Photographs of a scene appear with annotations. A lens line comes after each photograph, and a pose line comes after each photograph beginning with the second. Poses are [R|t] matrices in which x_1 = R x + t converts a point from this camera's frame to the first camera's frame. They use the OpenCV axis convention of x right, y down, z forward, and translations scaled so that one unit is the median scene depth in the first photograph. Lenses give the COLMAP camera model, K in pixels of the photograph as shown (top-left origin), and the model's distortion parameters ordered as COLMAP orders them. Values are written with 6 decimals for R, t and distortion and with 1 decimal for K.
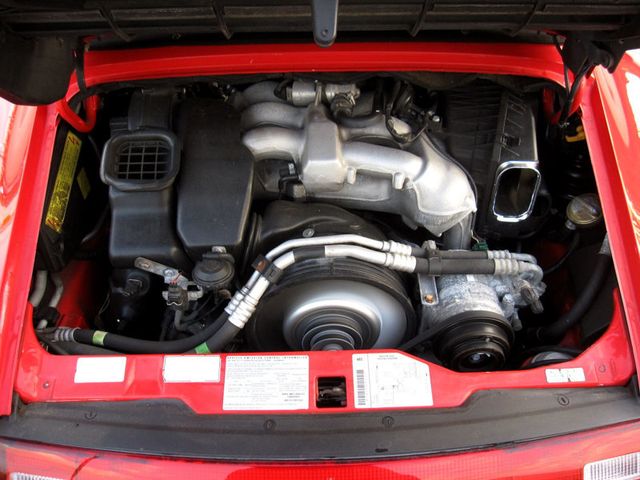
lens RADIAL K [[517.8, 0, 320.0], [0, 517.8, 240.0], [0, 0, 1]] dist [-0.086902, 0.045849]
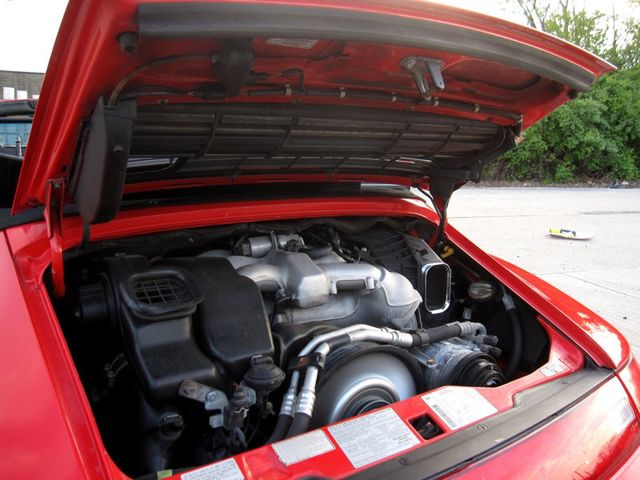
lens RADIAL K [[542.9, 0, 320.0], [0, 542.9, 240.0], [0, 0, 1]] dist [-0.079833, 0.064425]
pose [[0.843621, -0.066830, 0.532764, -0.644797], [0.347083, 0.824930, -0.446121, 0.342997], [-0.409679, 0.561270, 0.719124, 0.043821]]
